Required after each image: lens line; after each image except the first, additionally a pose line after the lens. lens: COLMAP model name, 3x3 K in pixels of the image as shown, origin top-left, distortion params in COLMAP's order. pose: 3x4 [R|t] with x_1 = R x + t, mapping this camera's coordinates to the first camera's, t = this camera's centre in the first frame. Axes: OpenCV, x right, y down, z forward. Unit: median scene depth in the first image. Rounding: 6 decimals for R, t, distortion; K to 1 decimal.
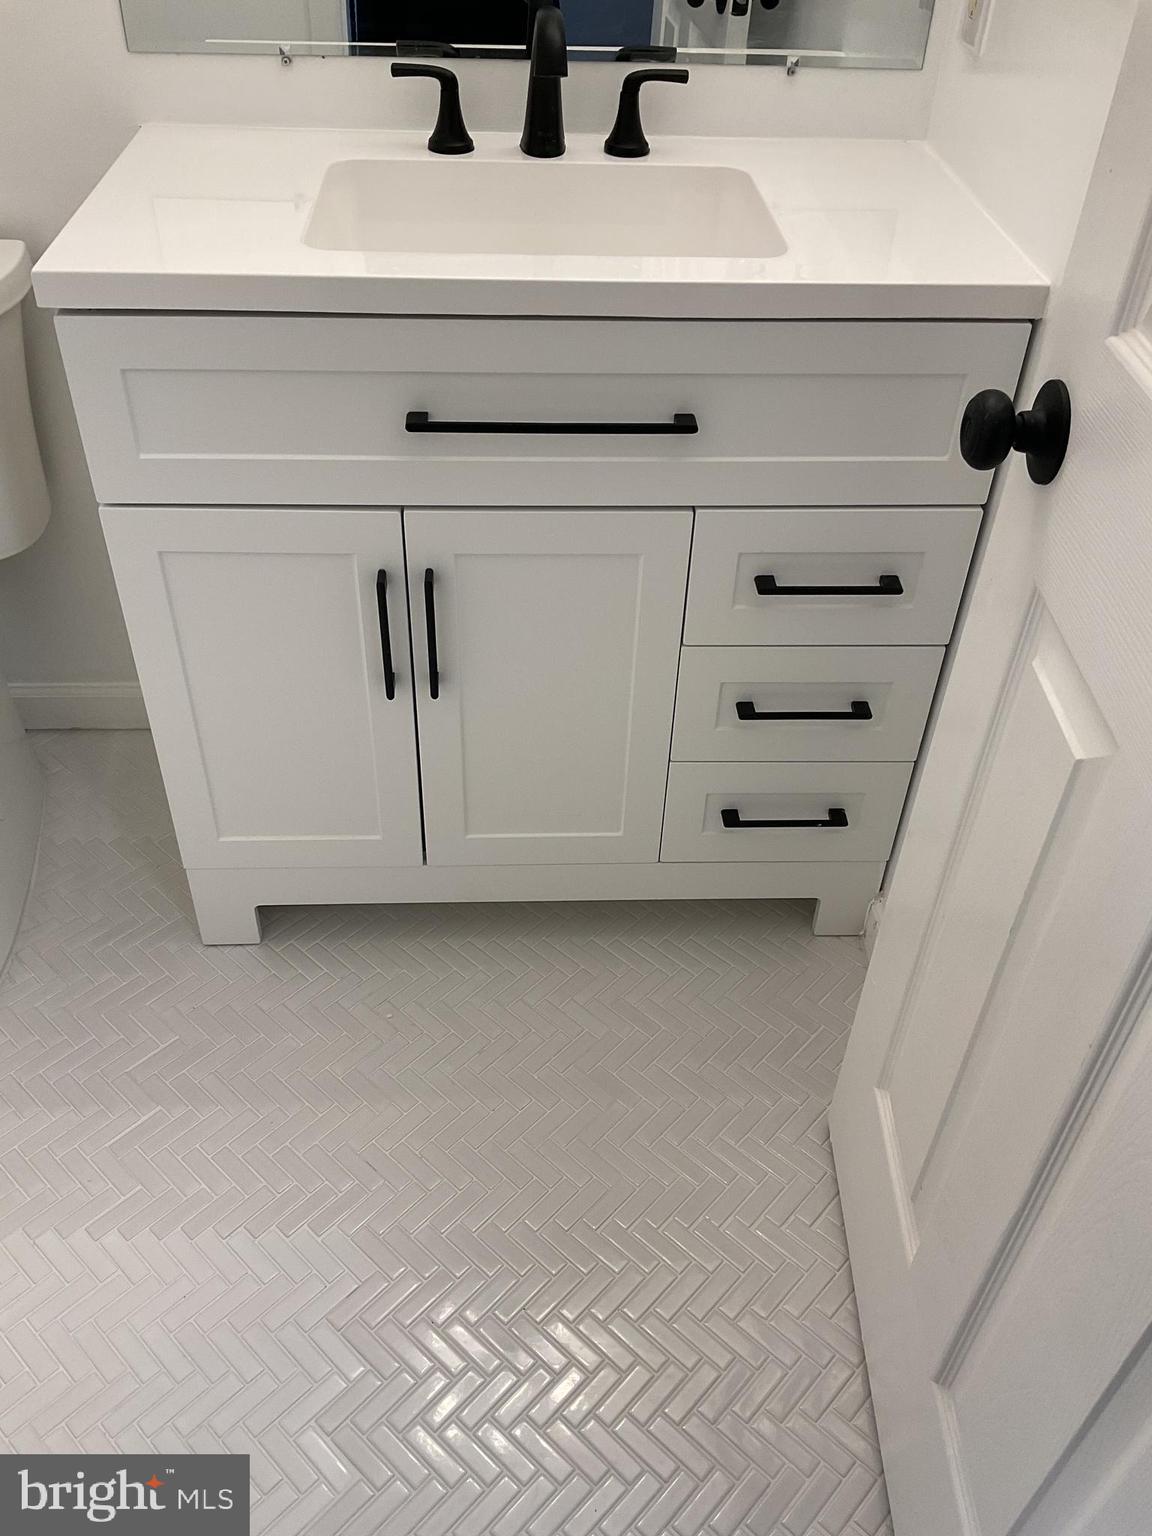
lens RADIAL K [[1261.6, 0, 579.9], [0, 1261.6, 761.5], [0, 0, 1]] dist [0.130951, -0.261613]
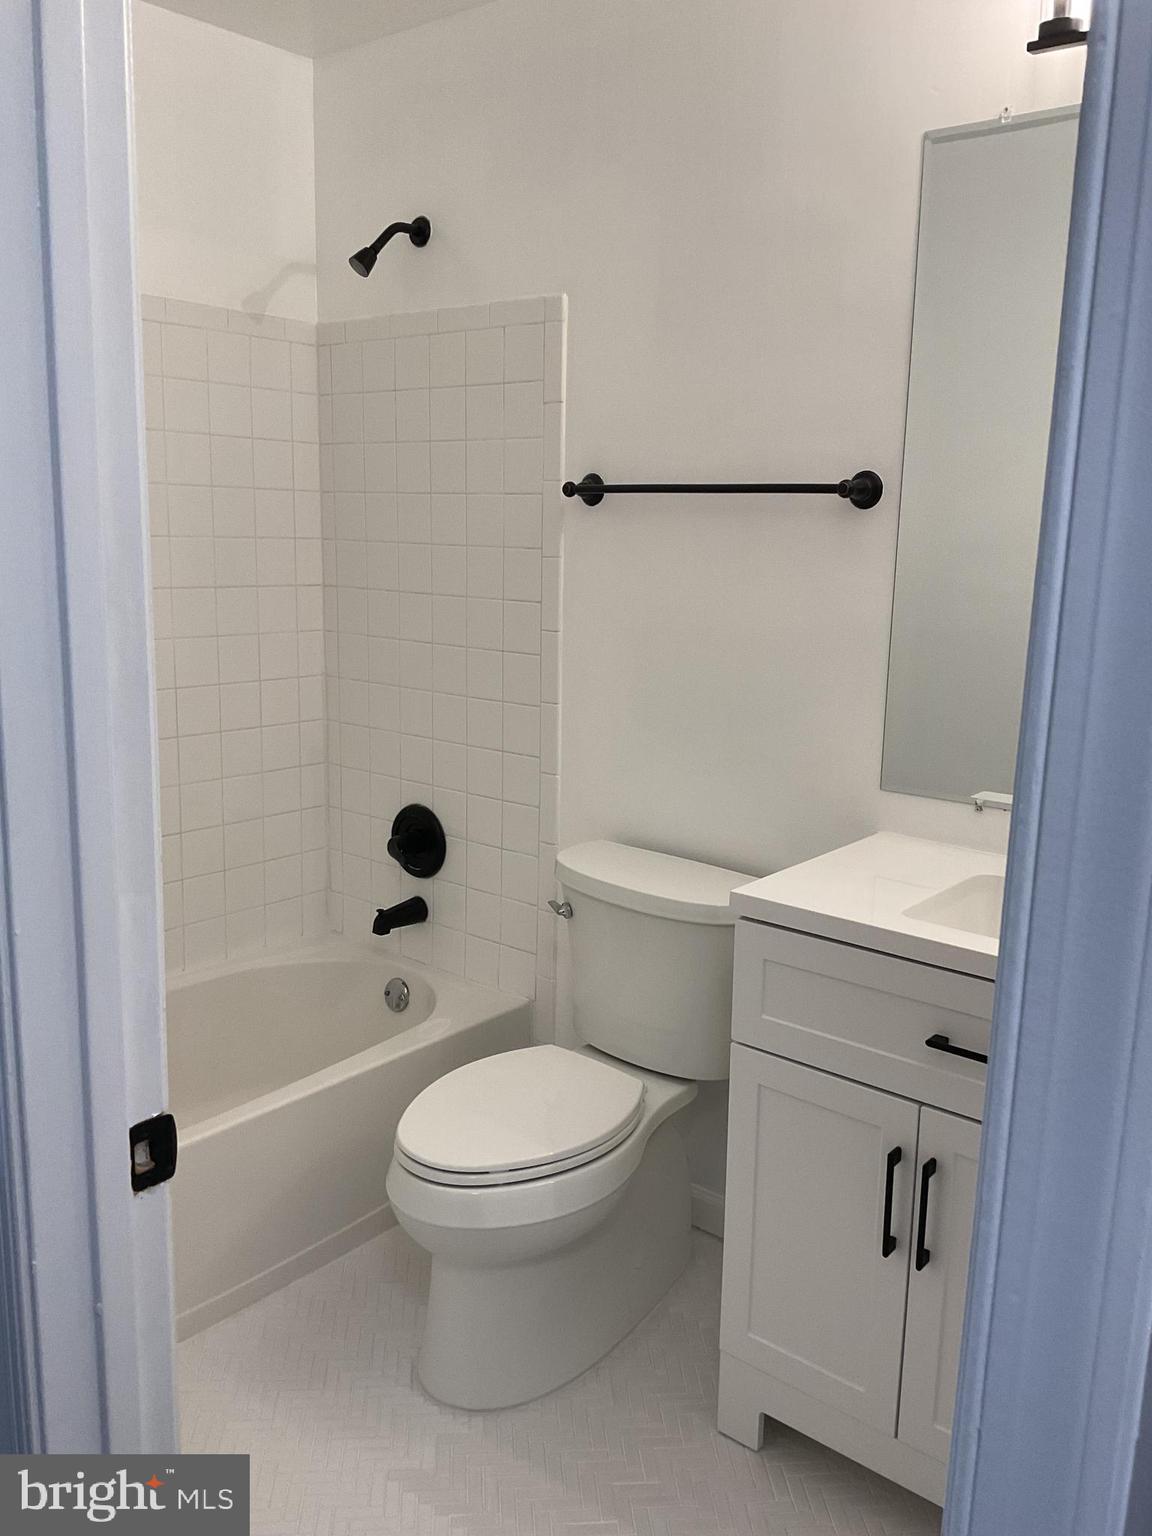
lens RADIAL K [[1261.6, 0, 579.9], [0, 1261.6, 761.5], [0, 0, 1]] dist [0.130951, -0.261613]
pose [[0.733938, 0.111790, -0.669954, 0.436161], [-0.433007, 0.836944, -0.334708, 0.098088], [0.523297, 0.535749, 0.662671, -0.248865]]
